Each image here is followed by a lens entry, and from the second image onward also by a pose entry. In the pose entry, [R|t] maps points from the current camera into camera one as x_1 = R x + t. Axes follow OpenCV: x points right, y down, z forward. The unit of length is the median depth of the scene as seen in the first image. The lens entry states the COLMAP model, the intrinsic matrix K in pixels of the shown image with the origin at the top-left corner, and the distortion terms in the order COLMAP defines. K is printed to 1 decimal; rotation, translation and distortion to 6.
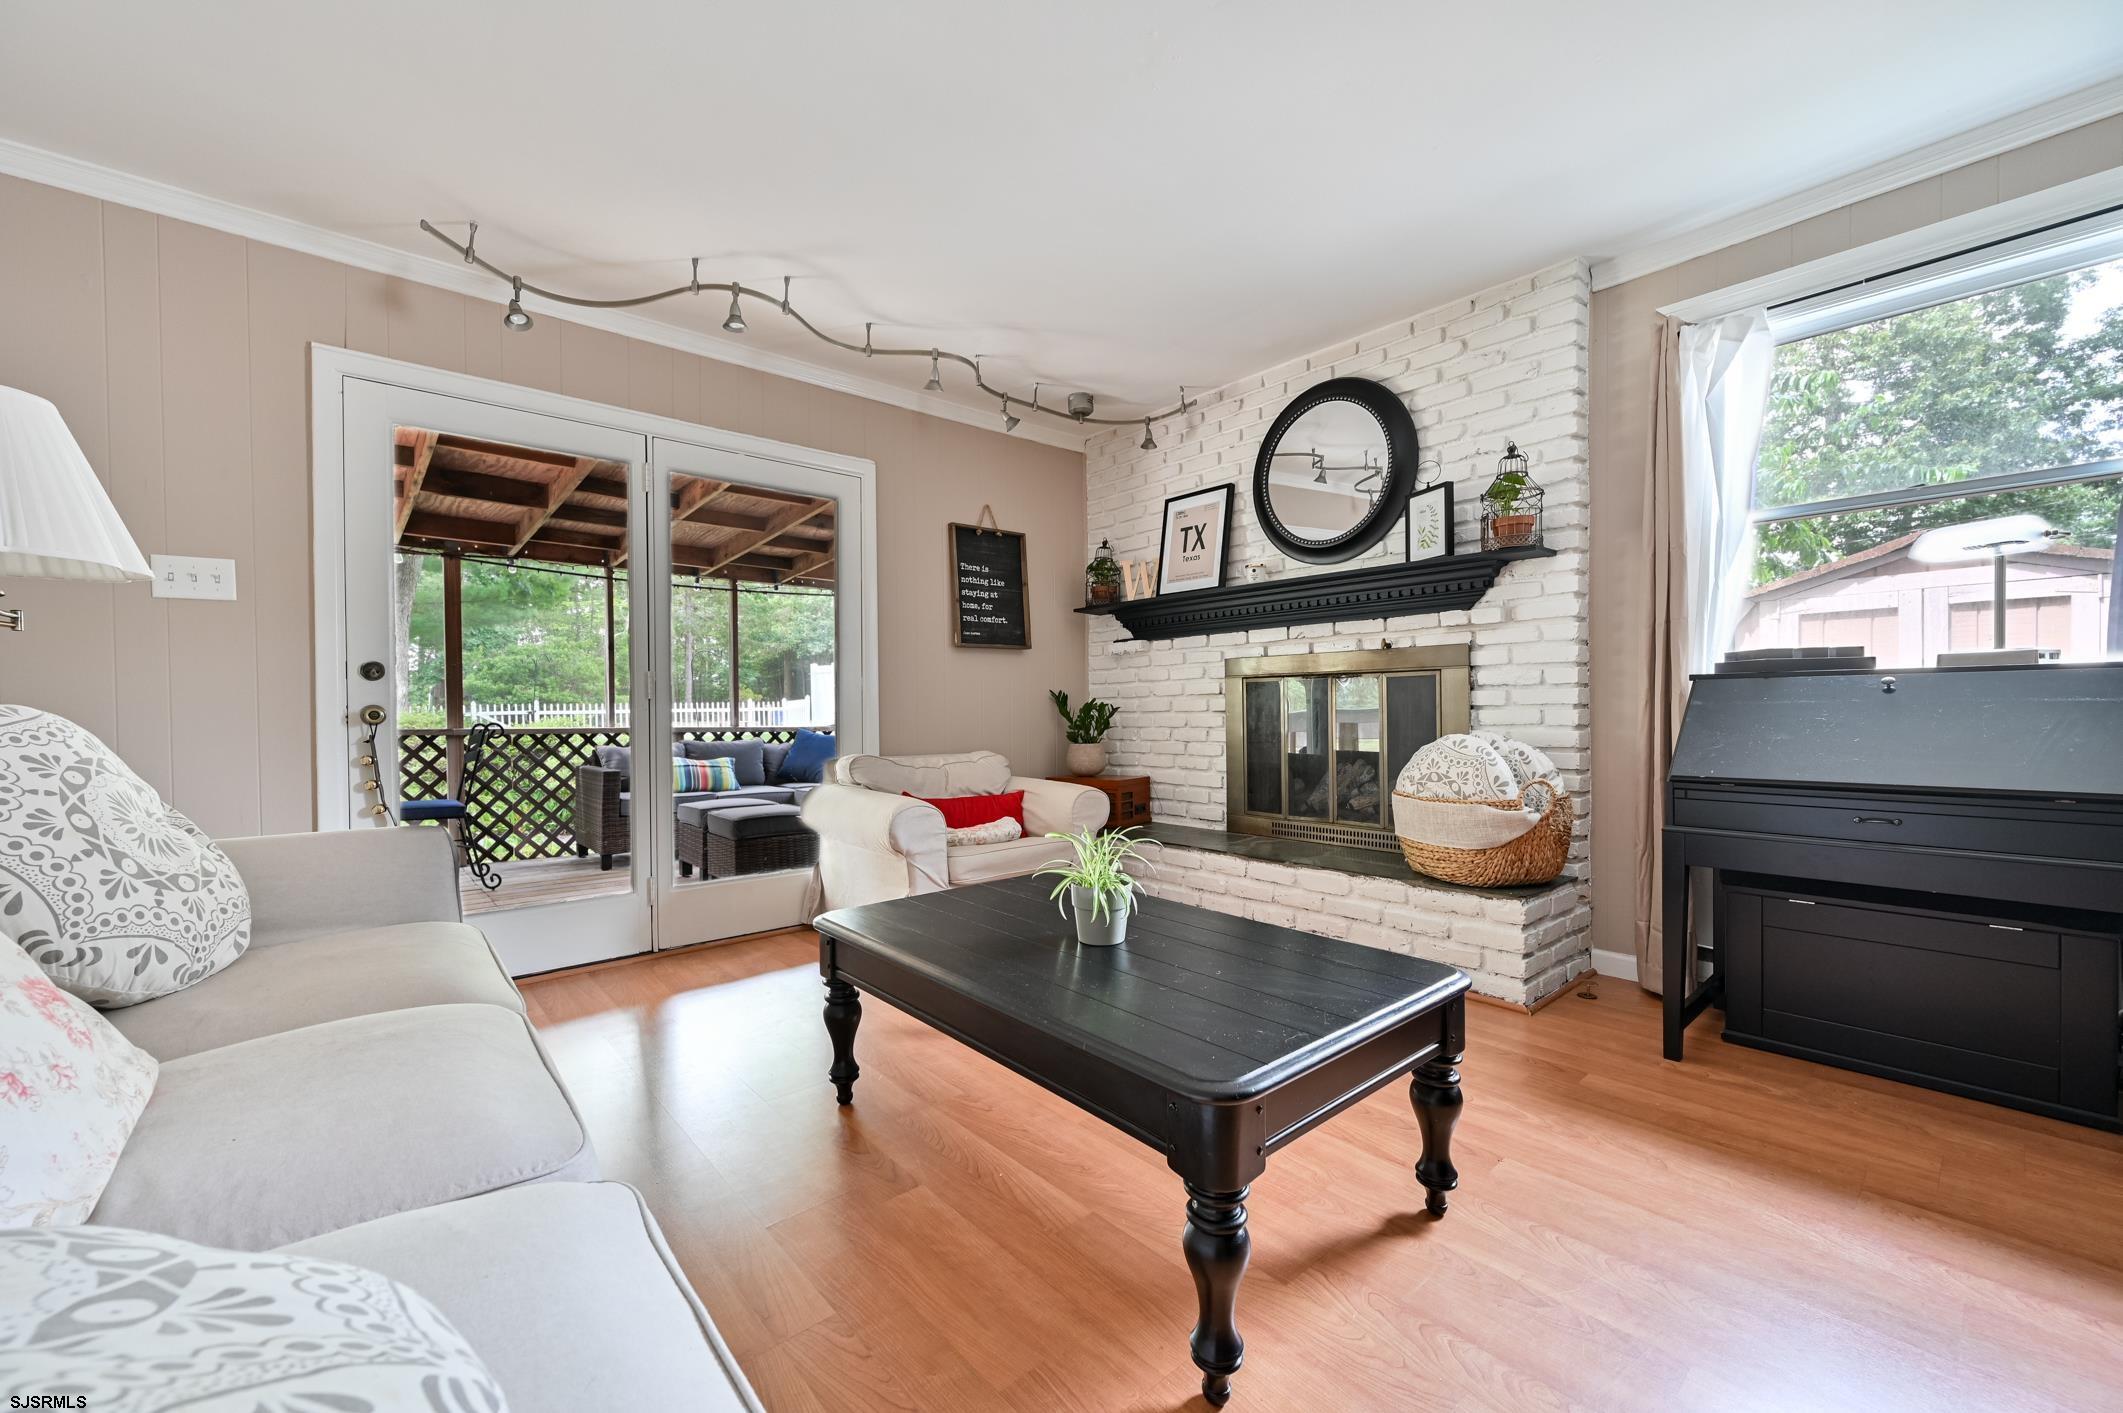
lens RADIAL K [[838.4, 0, 1056.8], [0, 838.4, 717.6], [0, 0, 1]] dist [-0.001918, 0.000296]
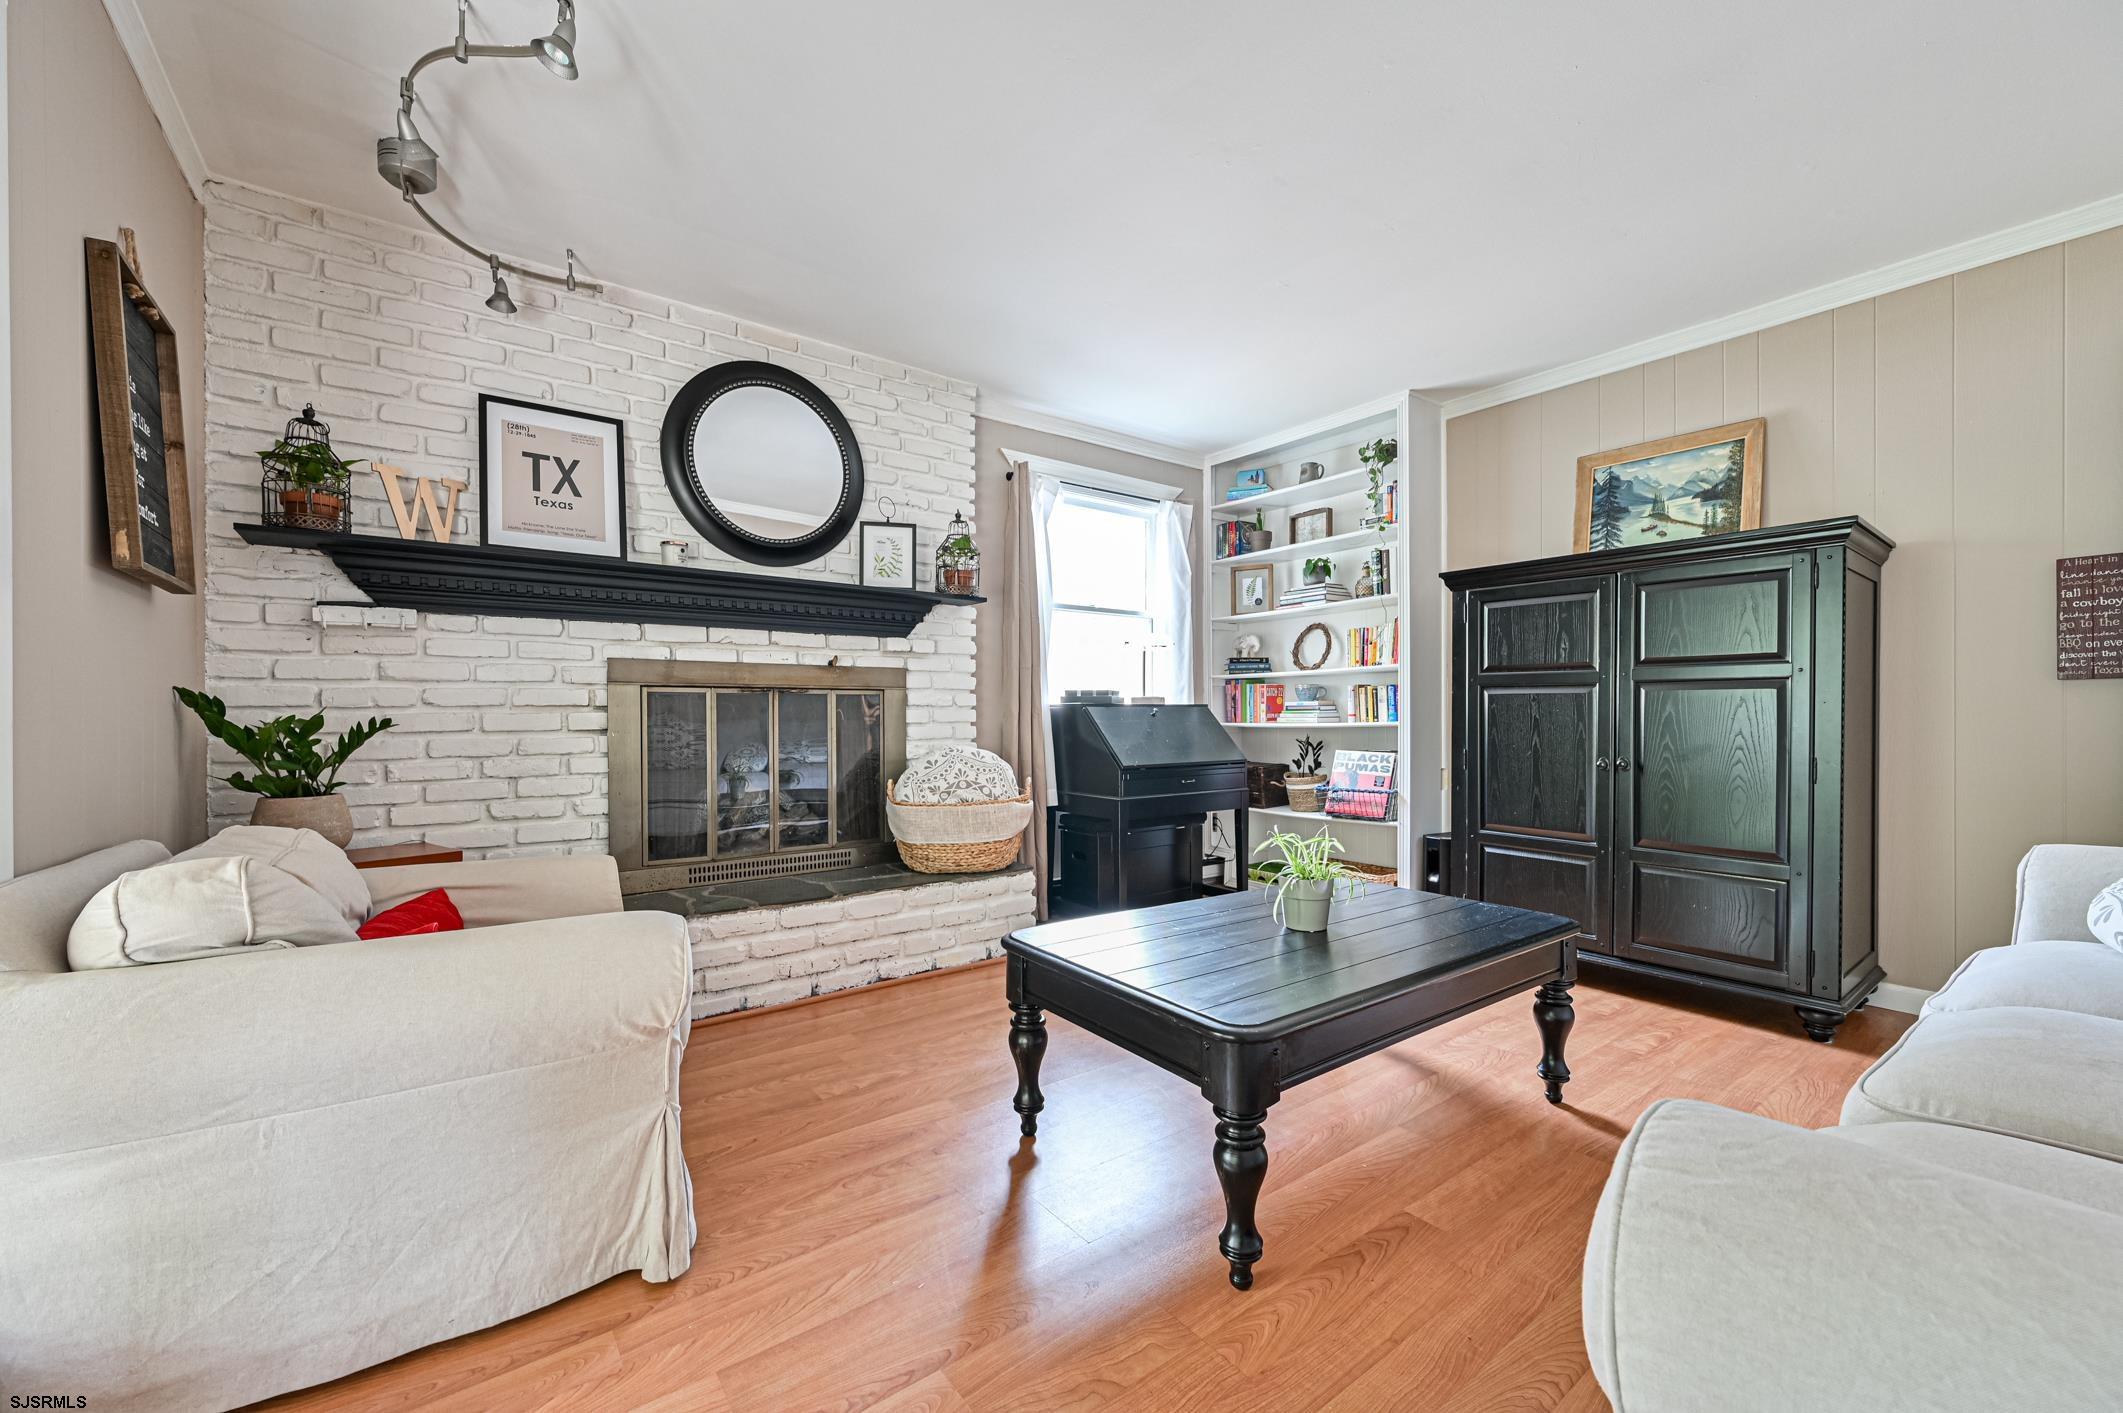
lens RADIAL K [[838.4, 0, 1056.9], [0, 838.4, 719.9], [0, 0, 1]] dist [-0.001918, 0.000296]
pose [[0.064374, 0.005920, 0.997908, -0.539751], [0.013274, 0.999889, -0.006788, -0.006806], [-0.997838, 0.013683, 0.064289, 0.616699]]
